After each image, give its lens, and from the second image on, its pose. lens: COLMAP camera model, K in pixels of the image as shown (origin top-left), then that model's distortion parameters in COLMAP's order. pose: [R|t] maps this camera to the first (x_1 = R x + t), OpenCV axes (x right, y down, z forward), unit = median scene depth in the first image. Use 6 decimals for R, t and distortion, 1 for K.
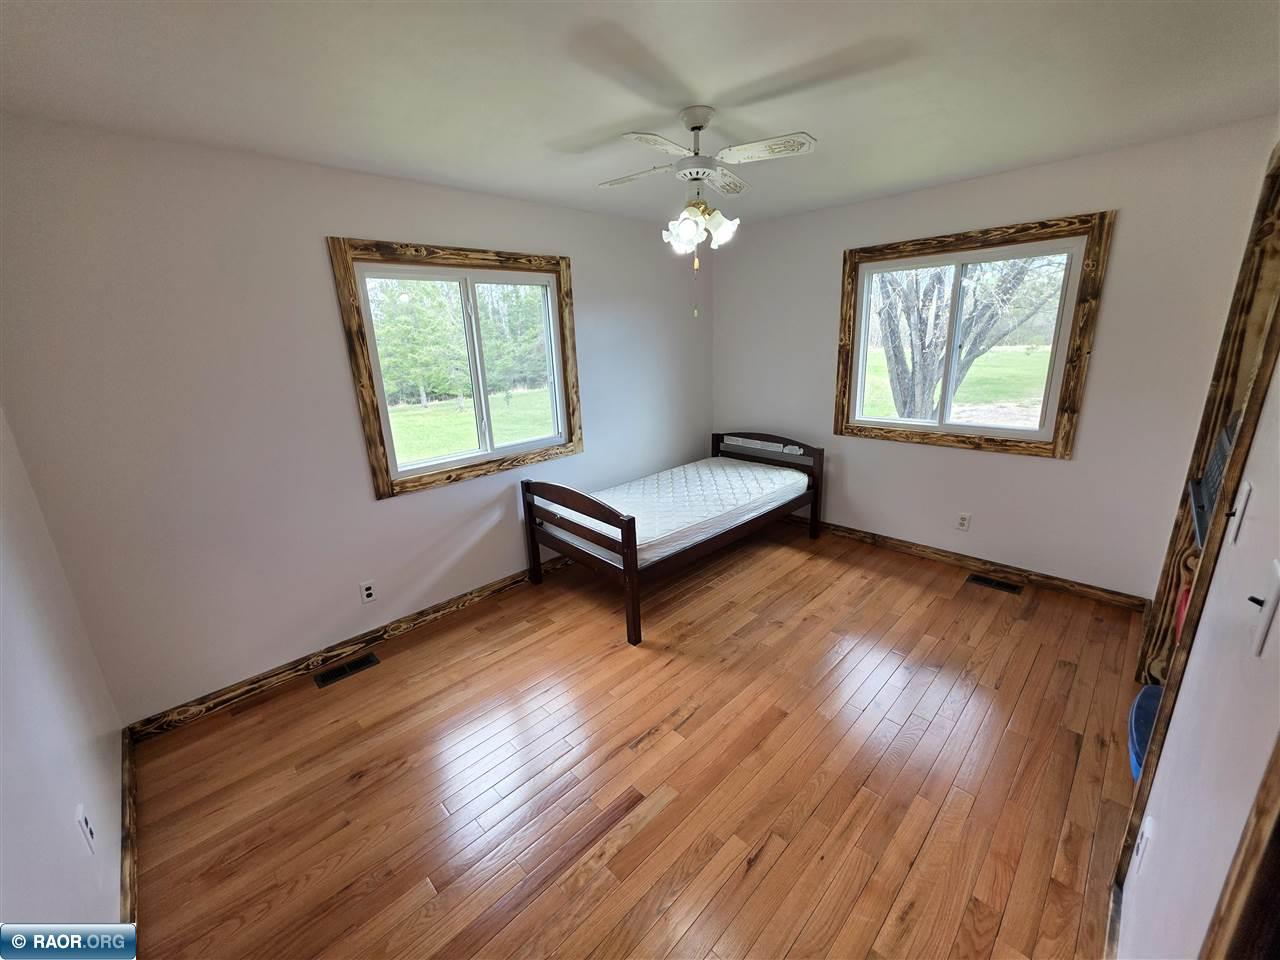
lens RADIAL K [[509.2, 0, 639.0], [0, 509.2, 475.1], [0, 0, 1]] dist [0.002462, -0.000227]
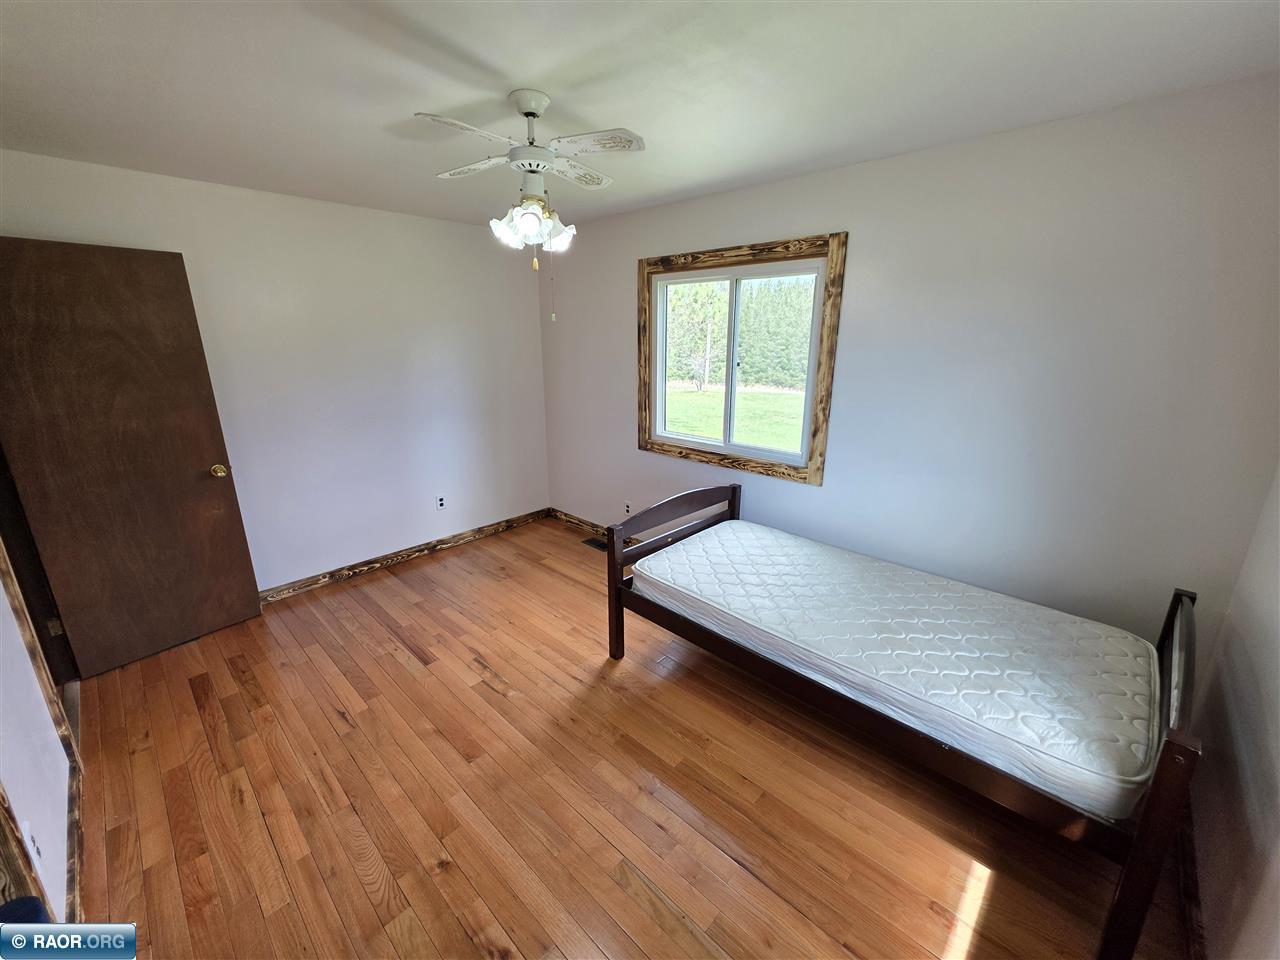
lens RADIAL K [[509.2, 0, 639.0], [0, 509.2, 475.1], [0, 0, 1]] dist [0.002462, -0.000227]
pose [[0.040534, 0.303647, -0.951922, 0.825795], [-0.270747, 0.920400, 0.282063, -0.277171], [0.961797, 0.246297, 0.119519, 0.862752]]
